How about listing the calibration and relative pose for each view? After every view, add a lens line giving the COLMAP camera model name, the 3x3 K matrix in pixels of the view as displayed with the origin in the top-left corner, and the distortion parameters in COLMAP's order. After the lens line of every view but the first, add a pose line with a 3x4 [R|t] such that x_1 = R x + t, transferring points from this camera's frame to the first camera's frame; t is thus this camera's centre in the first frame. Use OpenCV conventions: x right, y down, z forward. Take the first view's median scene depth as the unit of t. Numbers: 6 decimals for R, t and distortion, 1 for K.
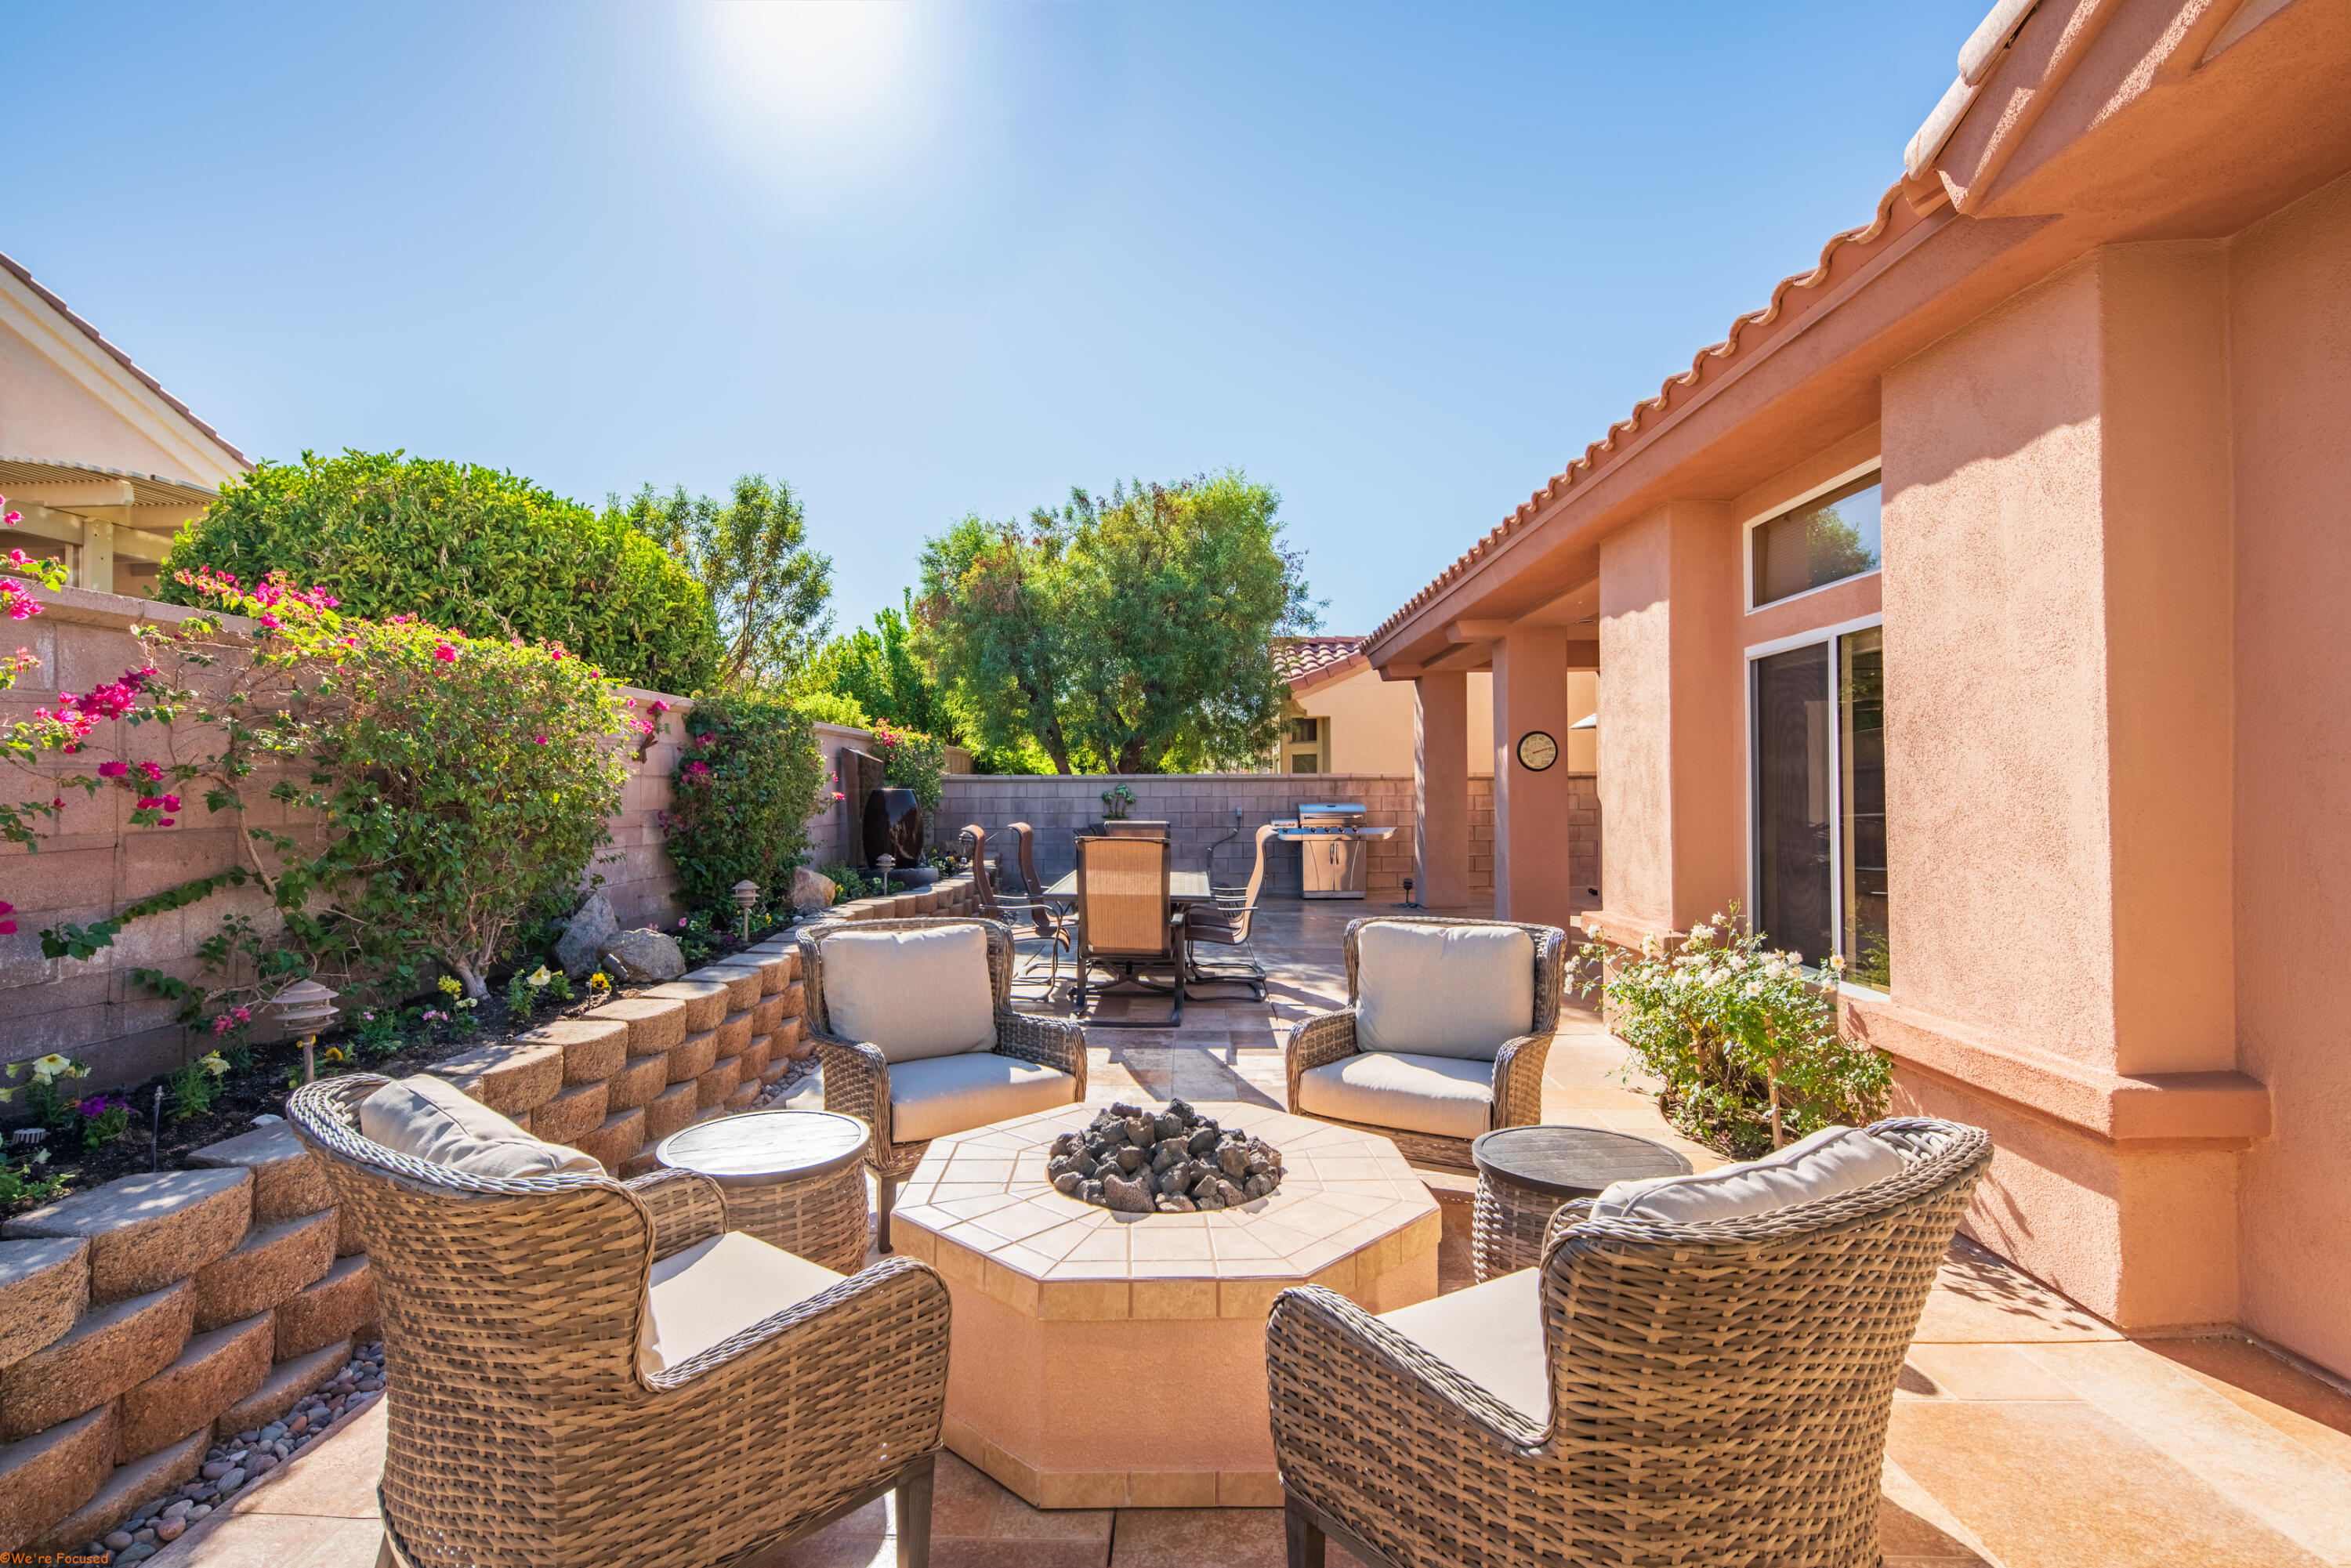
lens RADIAL K [[1133.1, 0, 1175.5], [0, 1133.1, 784.0], [0, 0, 1]] dist [0.000031, -0.000059]
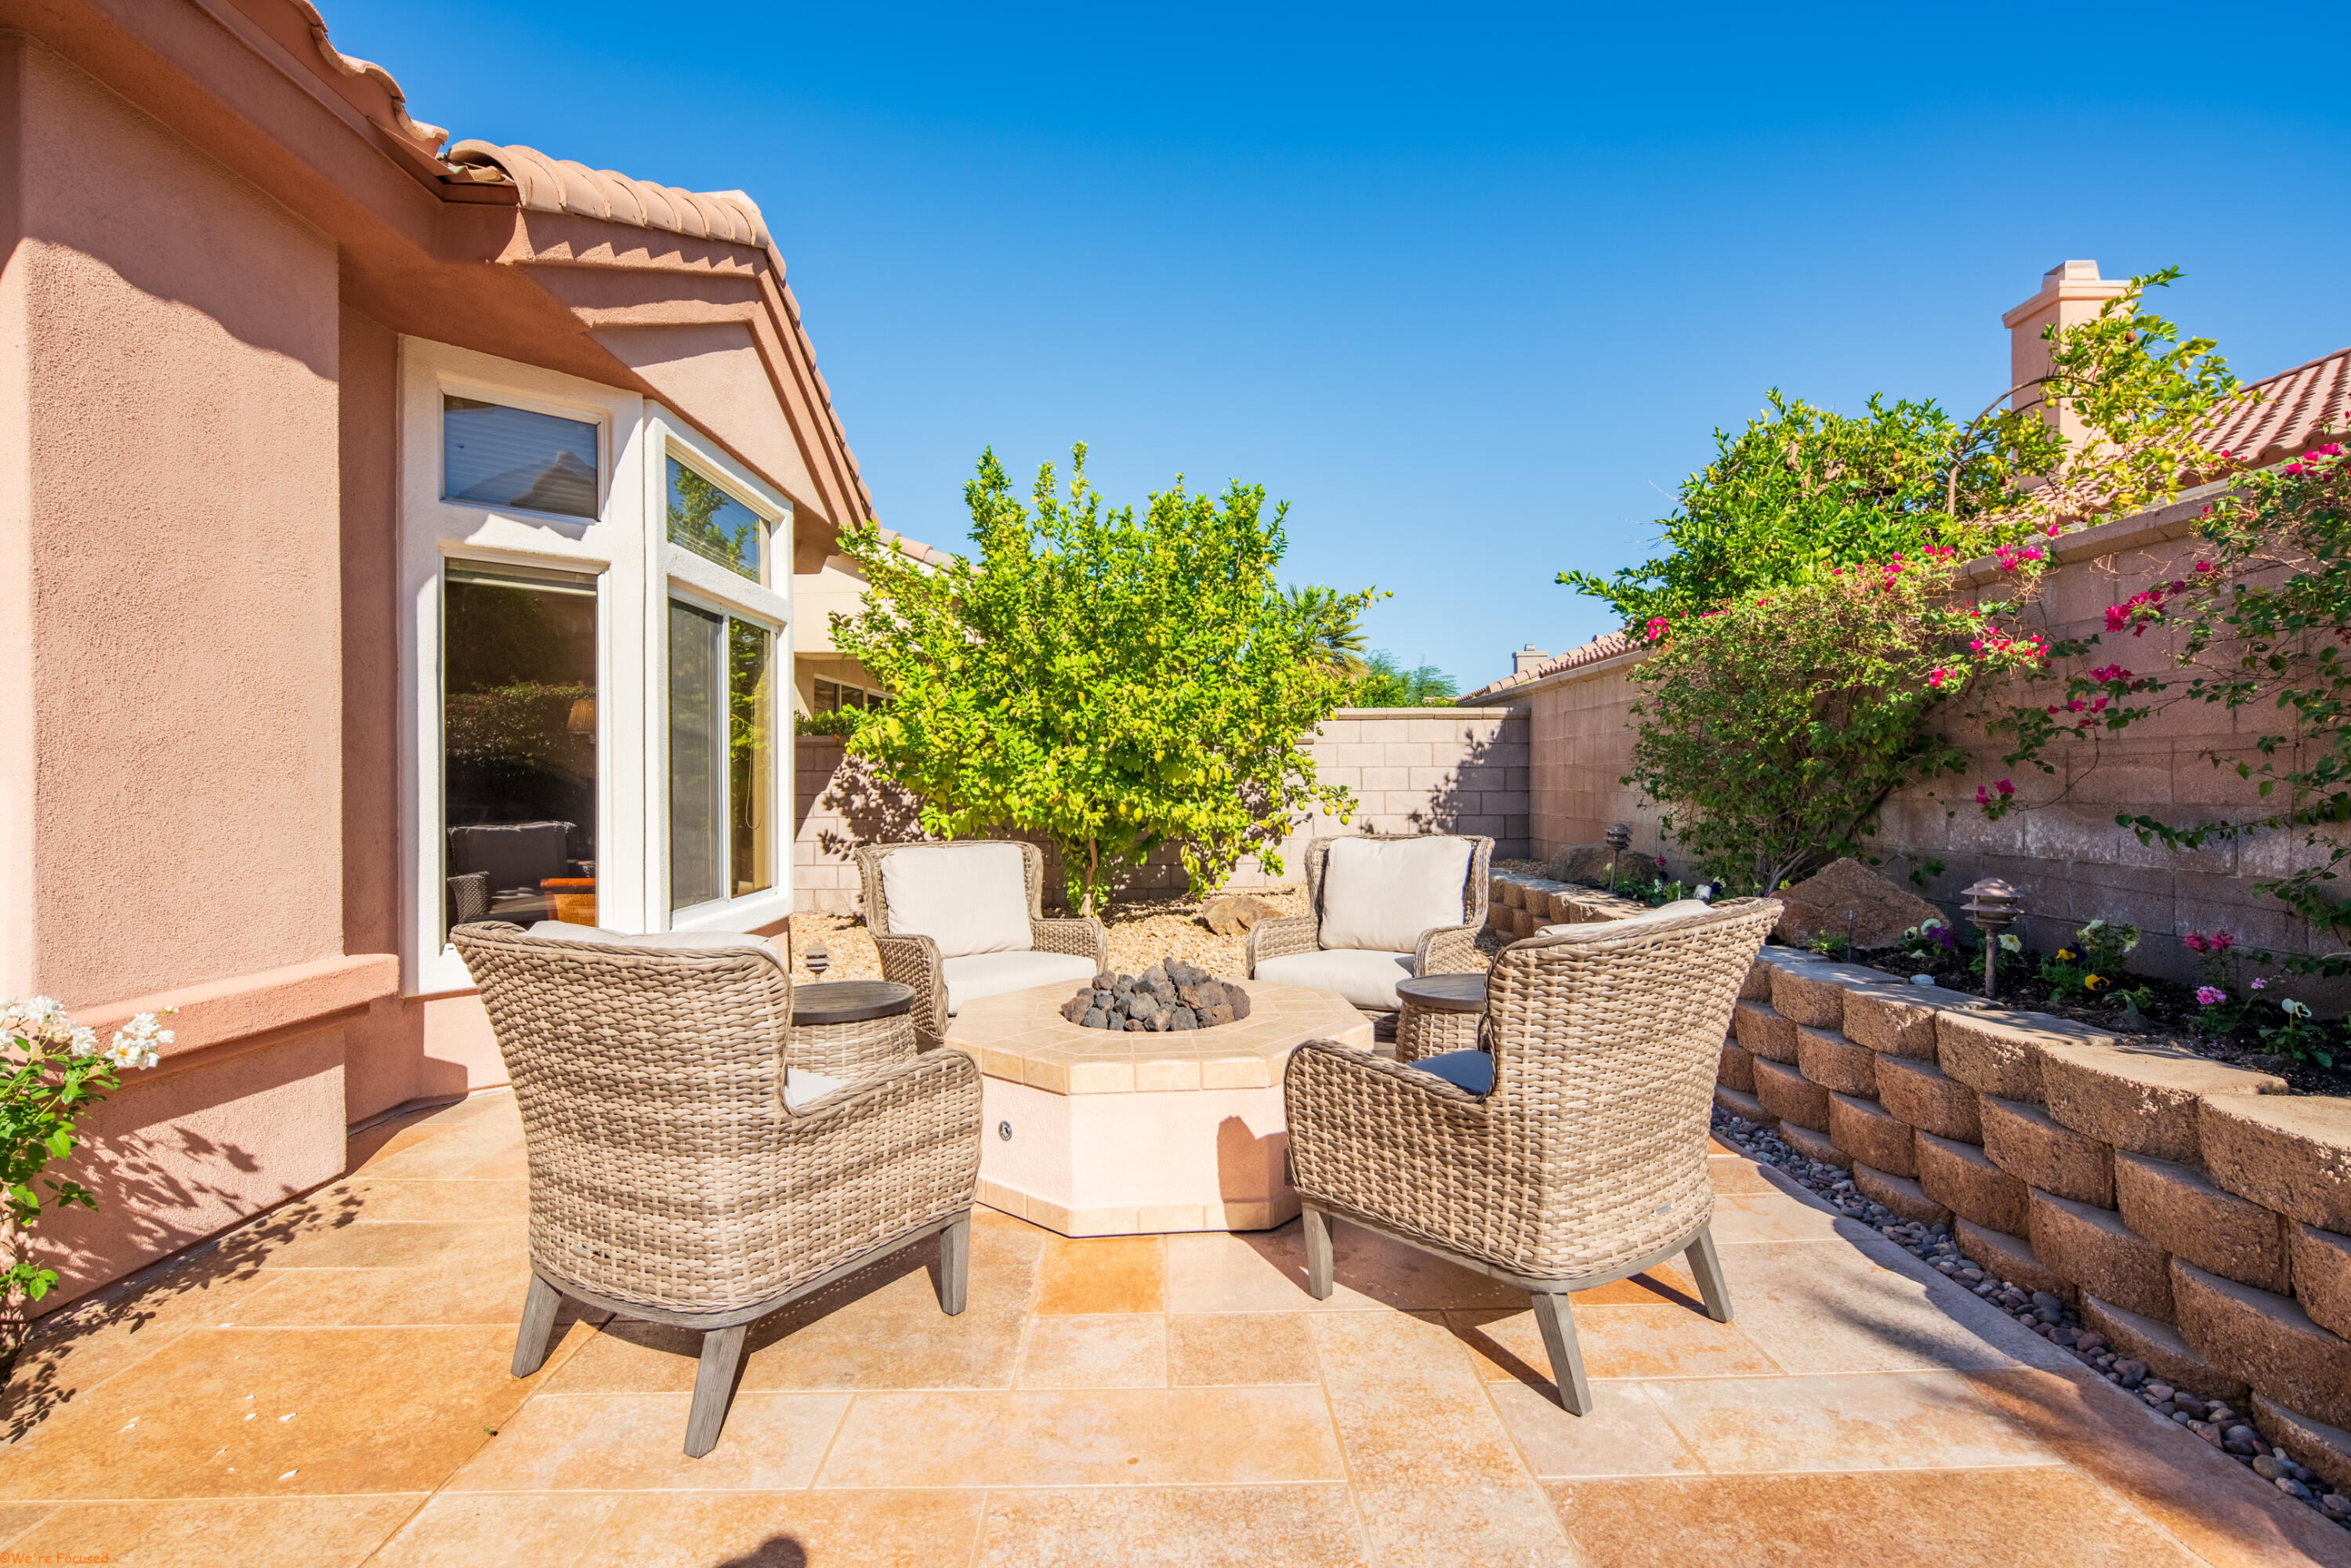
lens RADIAL K [[1133.1, 0, 1175.5], [0, 1133.1, 784.0], [0, 0, 1]] dist [0.000031, -0.000059]
pose [[-0.999375, 0.011111, -0.033558, 0.006769], [0.010992, 0.999933, 0.003733, 0.077104], [0.033597, 0.003362, -0.999430, 2.023284]]
